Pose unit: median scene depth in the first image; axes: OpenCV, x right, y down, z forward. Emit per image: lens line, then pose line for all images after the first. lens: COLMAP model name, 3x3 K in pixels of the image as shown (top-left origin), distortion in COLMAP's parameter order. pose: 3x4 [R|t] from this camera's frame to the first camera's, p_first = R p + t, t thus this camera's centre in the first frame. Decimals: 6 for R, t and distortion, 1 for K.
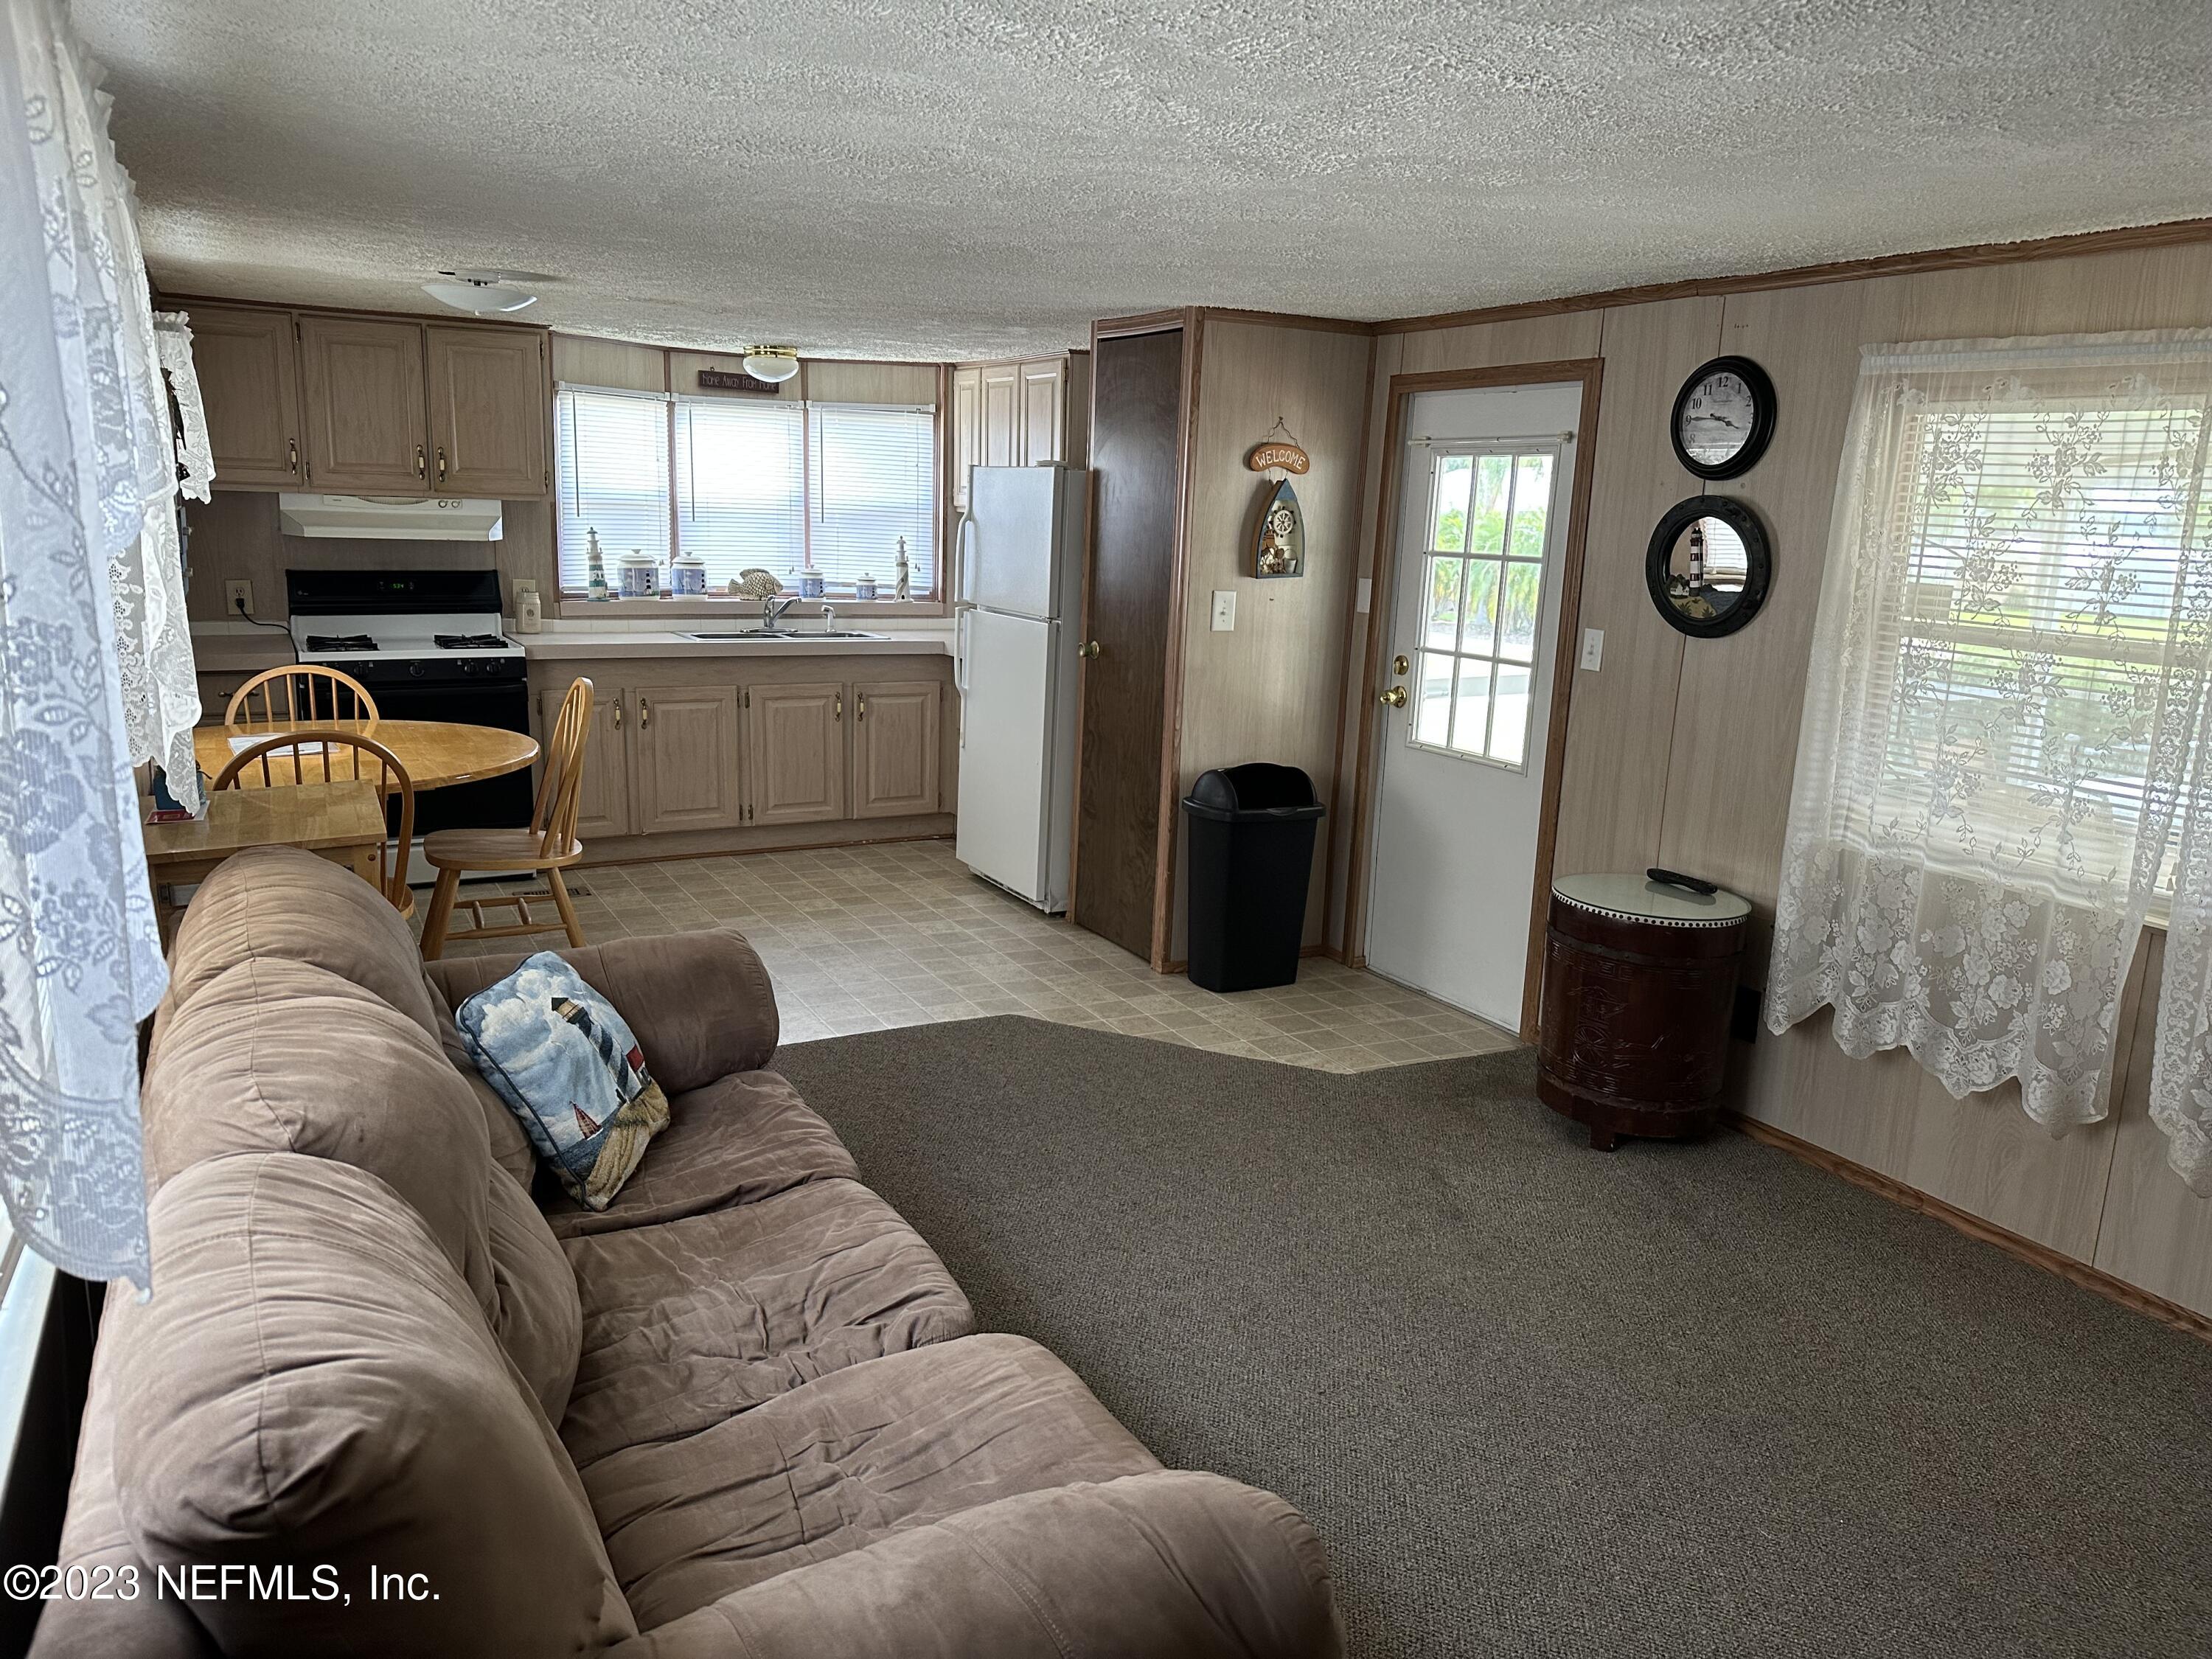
lens RADIAL K [[1554.0, 0, 1106.0], [0, 1554.0, 829.5], [0, 0, 1]] dist [0.061724, -0.077254]
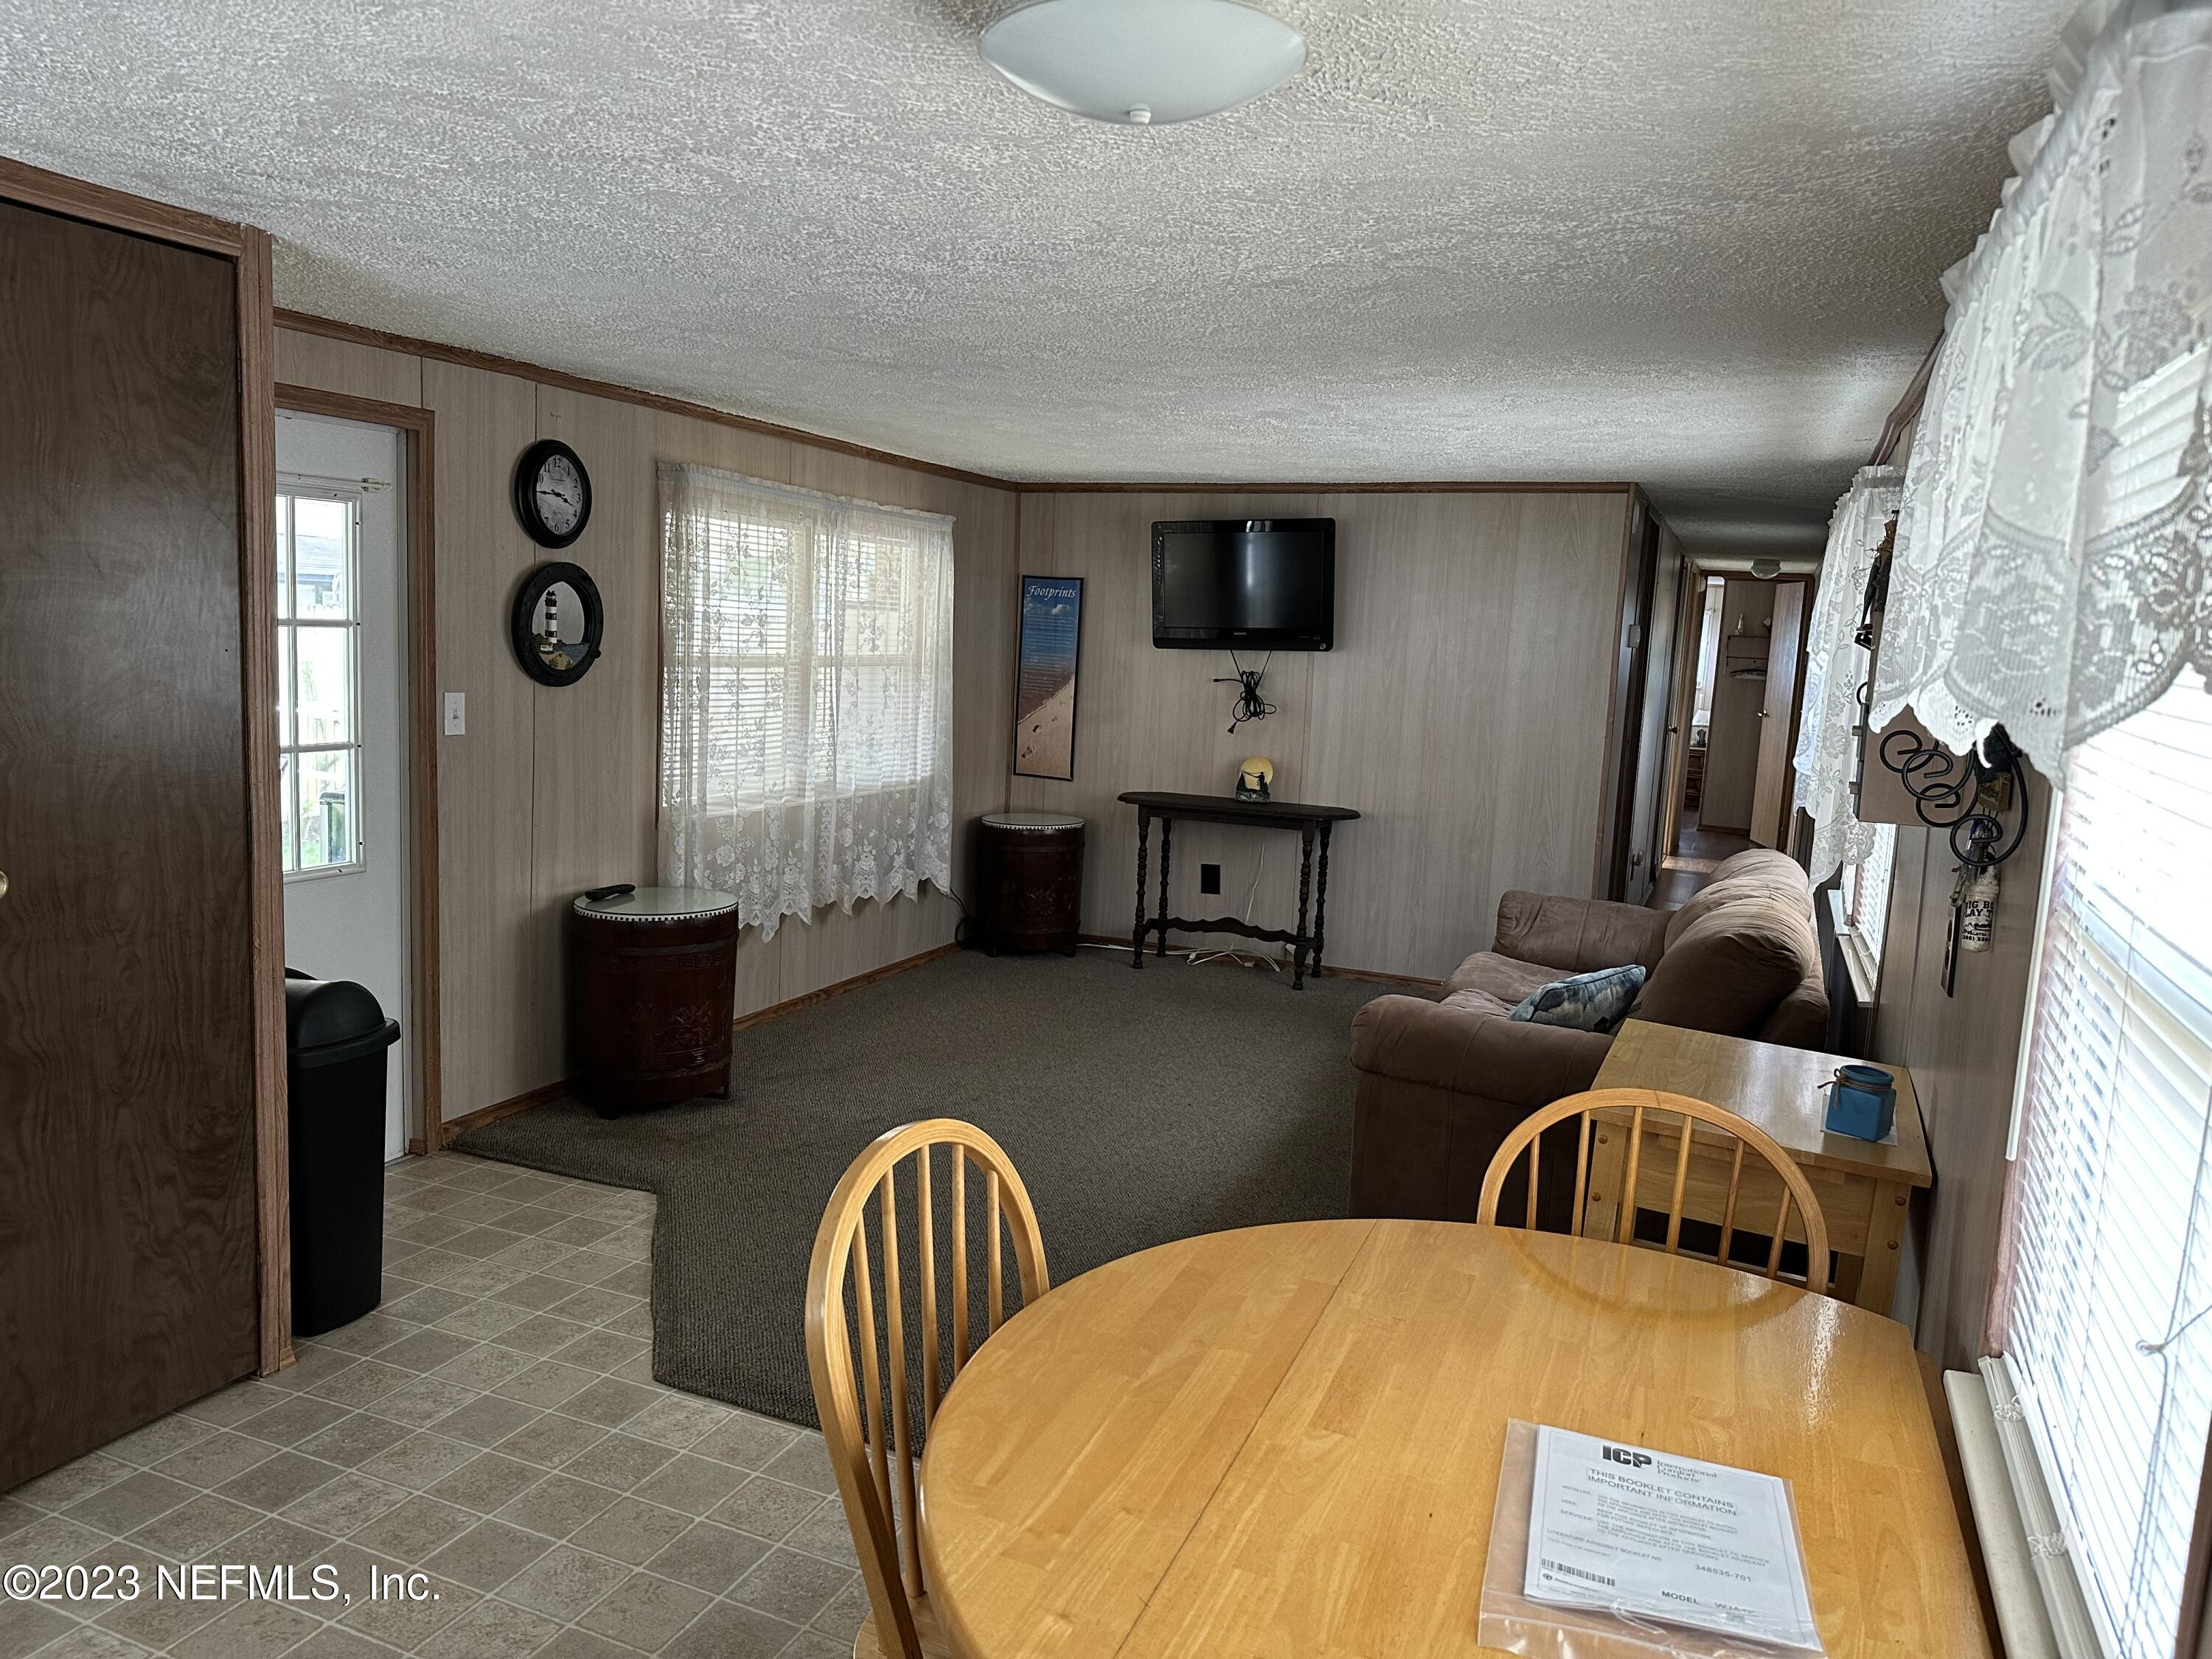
lens RADIAL K [[1554.0, 0, 1106.0], [0, 1554.0, 829.5], [0, 0, 1]] dist [0.061724, -0.077254]
pose [[-0.625740, -0.169228, 0.761453, -0.692806], [0.094826, 0.952439, 0.289599, -0.291882], [-0.774246, 0.253419, -0.579932, 1.280194]]
